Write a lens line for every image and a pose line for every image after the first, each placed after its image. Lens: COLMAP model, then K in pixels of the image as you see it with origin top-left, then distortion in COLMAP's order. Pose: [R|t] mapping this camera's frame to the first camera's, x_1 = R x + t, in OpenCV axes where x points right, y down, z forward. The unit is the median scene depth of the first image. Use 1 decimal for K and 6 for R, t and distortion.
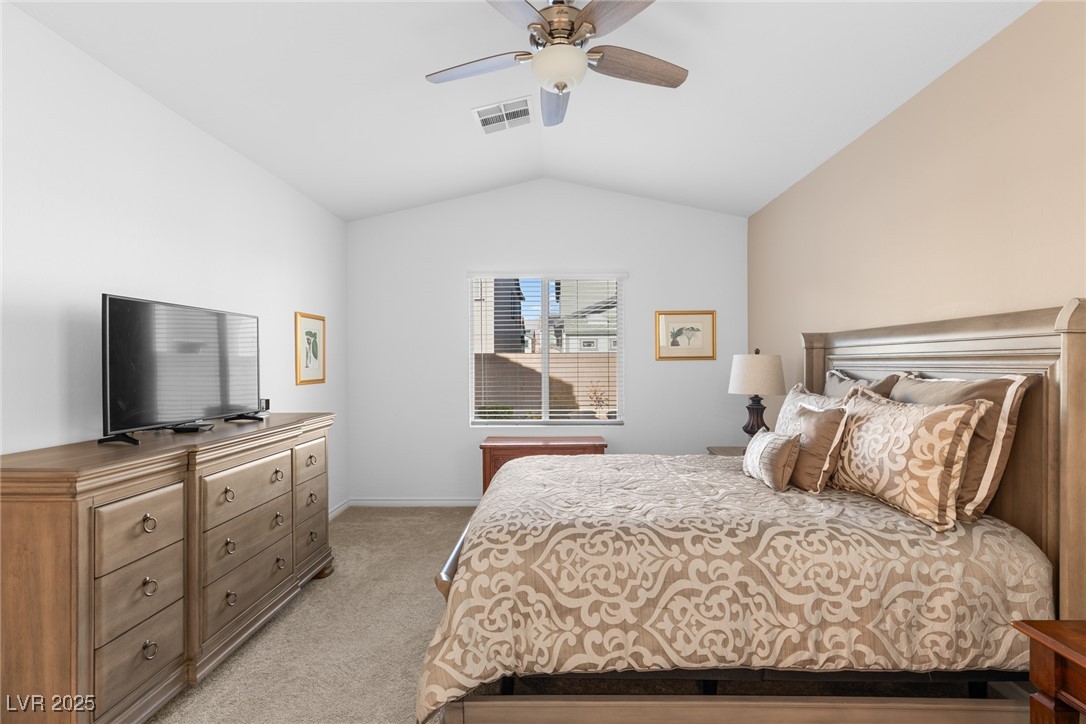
lens RADIAL K [[490.7, 0, 544.2], [0, 490.7, 370.1], [0, 0, 1]] dist [0.000456, -0.000023]
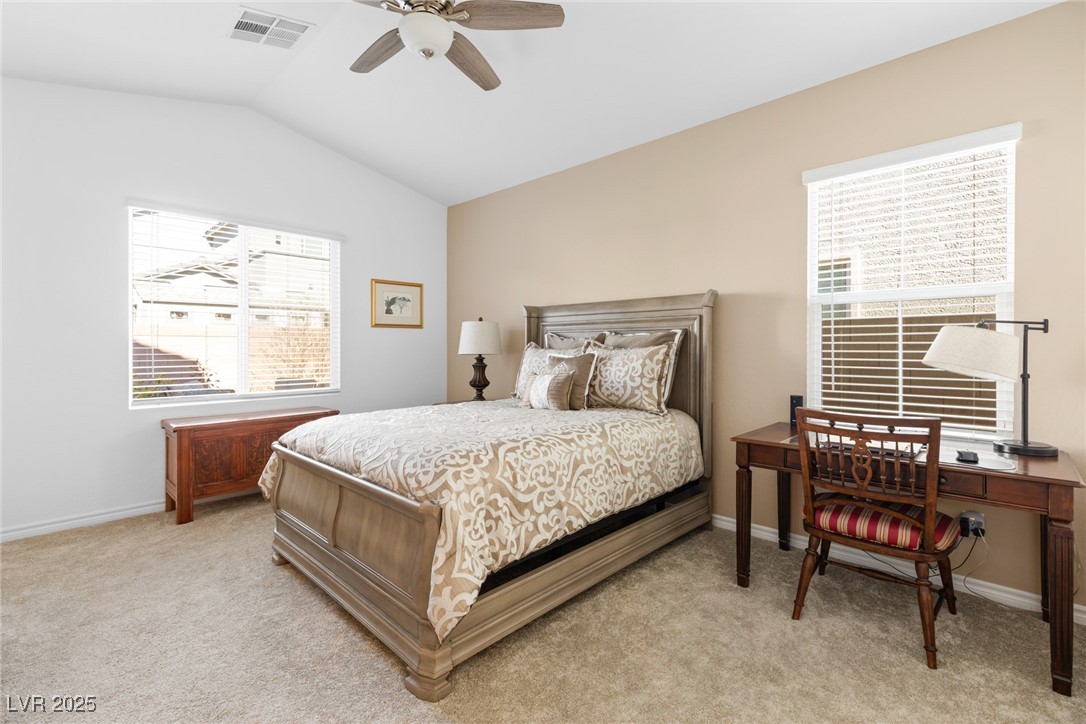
lens RADIAL K [[491.2, 0, 549.4], [0, 491.2, 353.5], [0, 0, 1]] dist [0.001770, 0.000089]
pose [[0.670237, -0.003422, 0.742140, -0.812481], [0.005491, 0.999985, -0.000348, 0.108331], [-0.742127, 0.004308, 0.670245, 0.124168]]
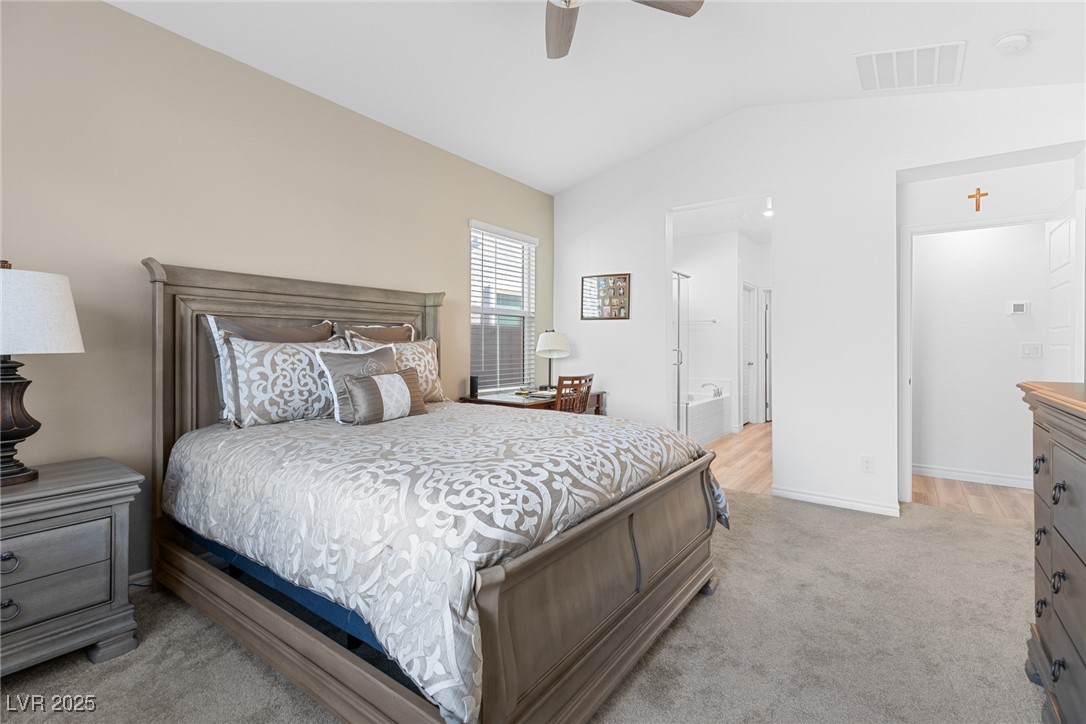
lens RADIAL K [[491.2, 0, 549.4], [0, 491.2, 353.5], [0, 0, 1]] dist [0.001770, 0.000089]
pose [[-0.826363, -0.011237, 0.563026, -0.651286], [0.006329, 0.999552, 0.029238, 0.080330], [-0.563103, 0.027725, -0.825922, 2.515043]]
